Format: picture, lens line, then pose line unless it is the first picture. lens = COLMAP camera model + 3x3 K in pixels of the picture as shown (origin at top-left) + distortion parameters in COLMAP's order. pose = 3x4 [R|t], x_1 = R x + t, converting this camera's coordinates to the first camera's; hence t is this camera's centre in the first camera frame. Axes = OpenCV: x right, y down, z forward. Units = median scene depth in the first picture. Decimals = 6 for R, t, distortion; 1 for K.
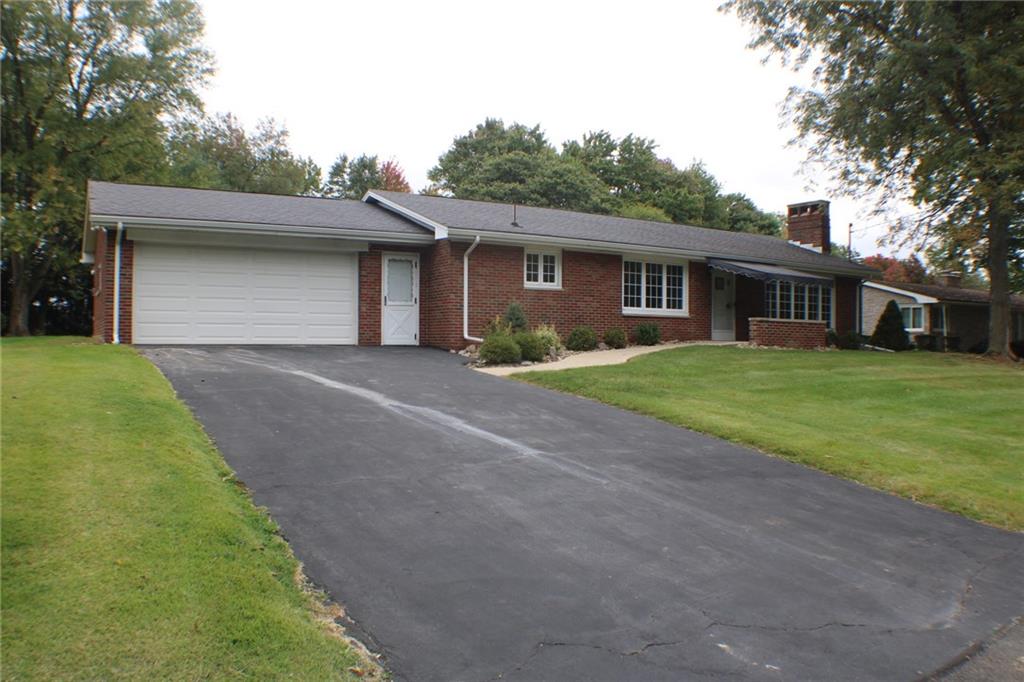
lens RADIAL K [[825.8, 0, 512.0], [0, 825.8, 341.0], [0, 0, 1]] dist [-0.155321, 0.002058]
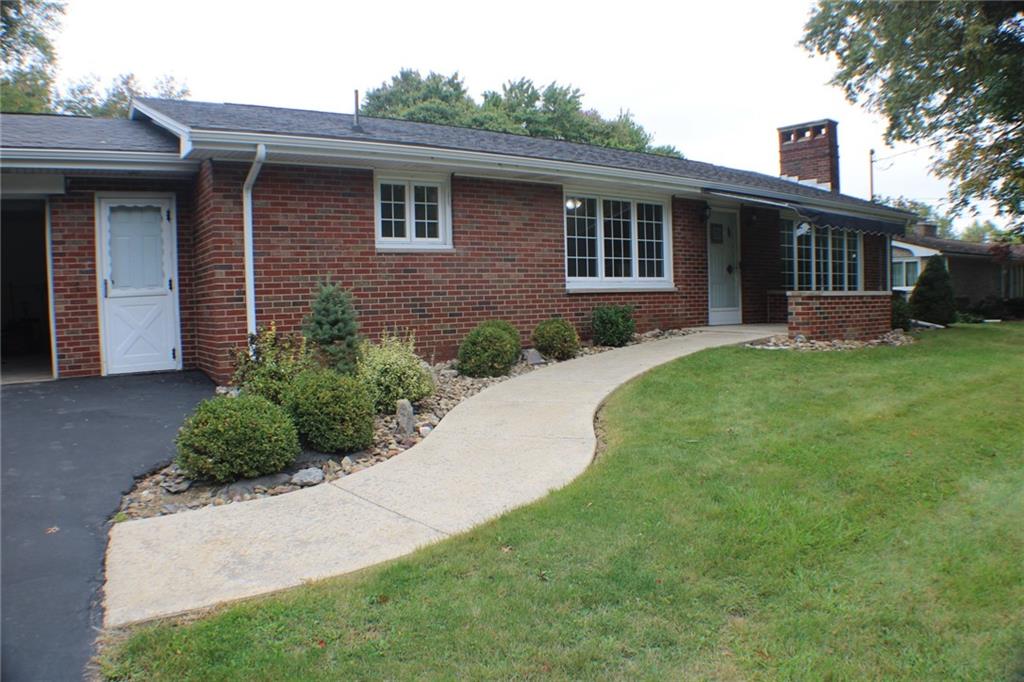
lens RADIAL K [[725.0, 0, 512.0], [0, 725.0, 341.0], [0, 0, 1]] dist [-0.224245, 0.084569]
pose [[0.996051, -0.039397, 0.079558, 0.052529], [0.034098, 0.997177, 0.066903, -0.030133], [-0.081969, -0.063926, 0.994583, 0.472018]]
